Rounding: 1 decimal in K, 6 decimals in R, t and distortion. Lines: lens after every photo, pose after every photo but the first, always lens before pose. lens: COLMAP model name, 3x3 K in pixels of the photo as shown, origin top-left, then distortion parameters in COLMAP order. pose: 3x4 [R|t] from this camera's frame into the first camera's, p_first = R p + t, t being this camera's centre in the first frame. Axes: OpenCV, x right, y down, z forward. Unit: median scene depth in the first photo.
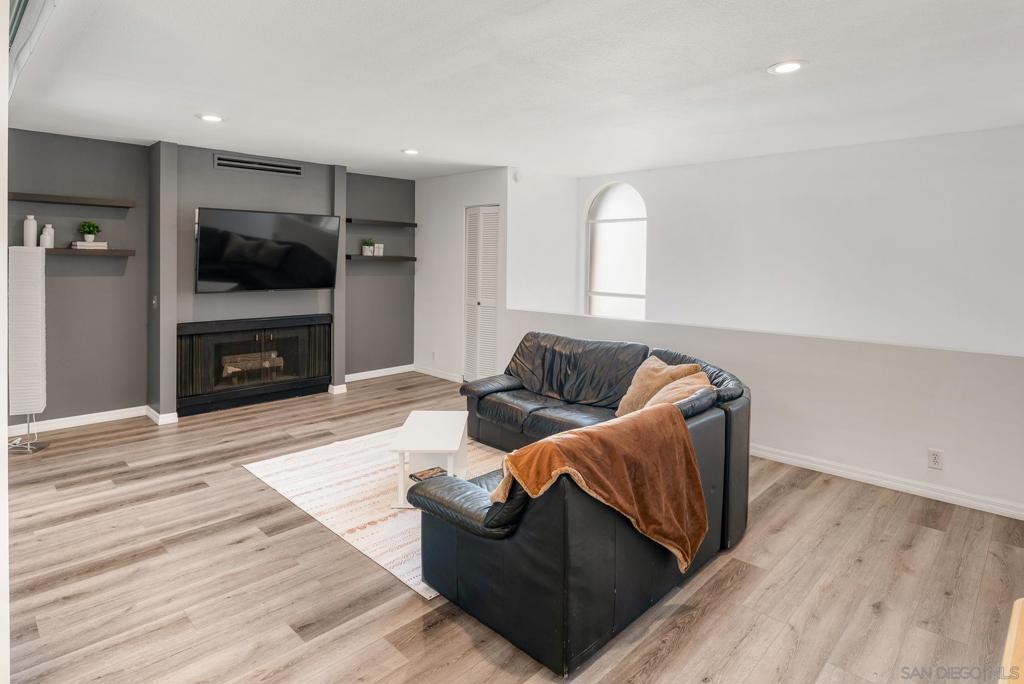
lens RADIAL K [[559.4, 0, 508.6], [0, 559.4, 255.5], [0, 0, 1]] dist [-0.007133, -0.003238]
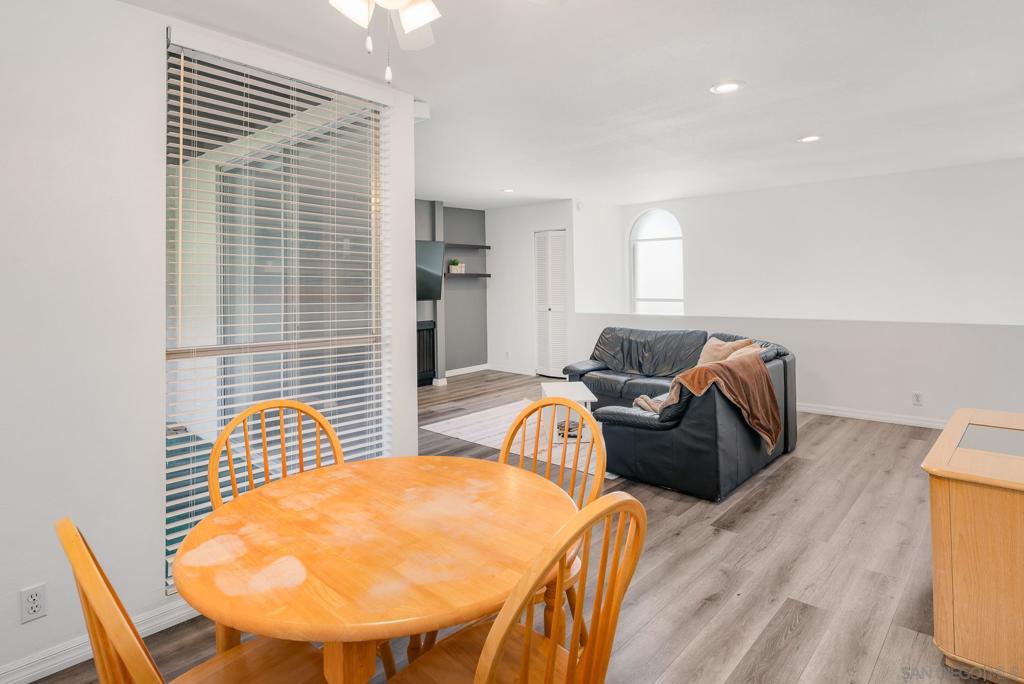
lens RADIAL K [[559.4, 0, 508.6], [0, 559.4, 255.5], [0, 0, 1]] dist [-0.007133, -0.003238]
pose [[0.999133, -0.025516, 0.032893, -0.253041], [0.026751, 0.998932, -0.037663, 0.015152], [-0.031897, 0.038511, 0.998749, -0.323815]]
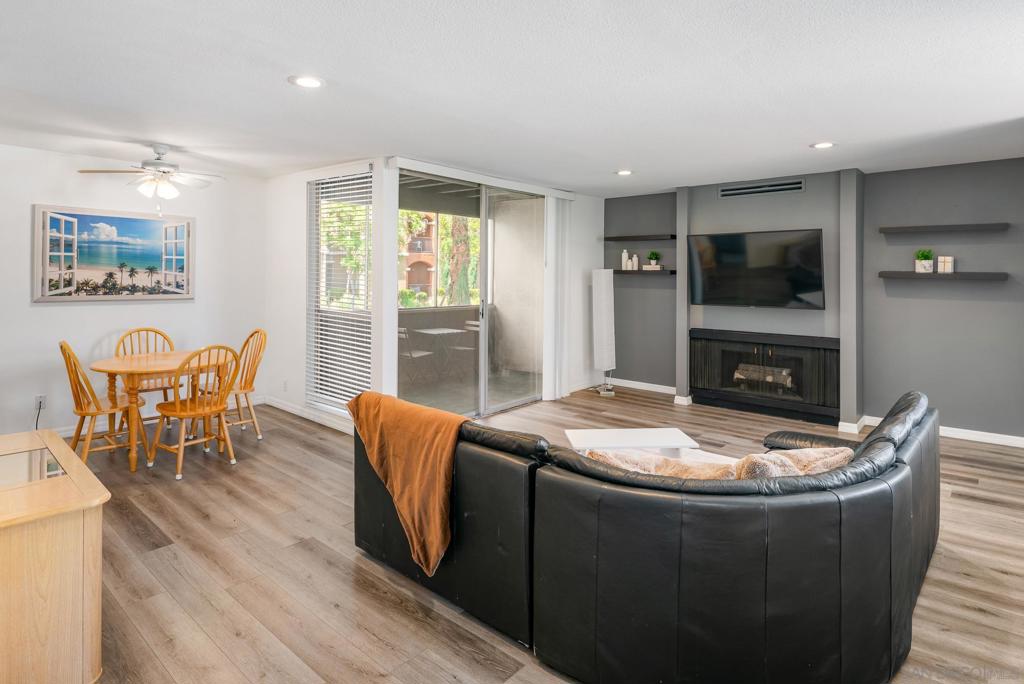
lens RADIAL K [[559.4, 0, 508.6], [0, 559.4, 255.5], [0, 0, 1]] dist [-0.007133, -0.003238]
pose [[0.047730, -0.043011, -0.997934, 0.714128], [0.002089, 0.999075, -0.042960, 0.012751], [0.998858, -0.000034, 0.047776, 0.570986]]
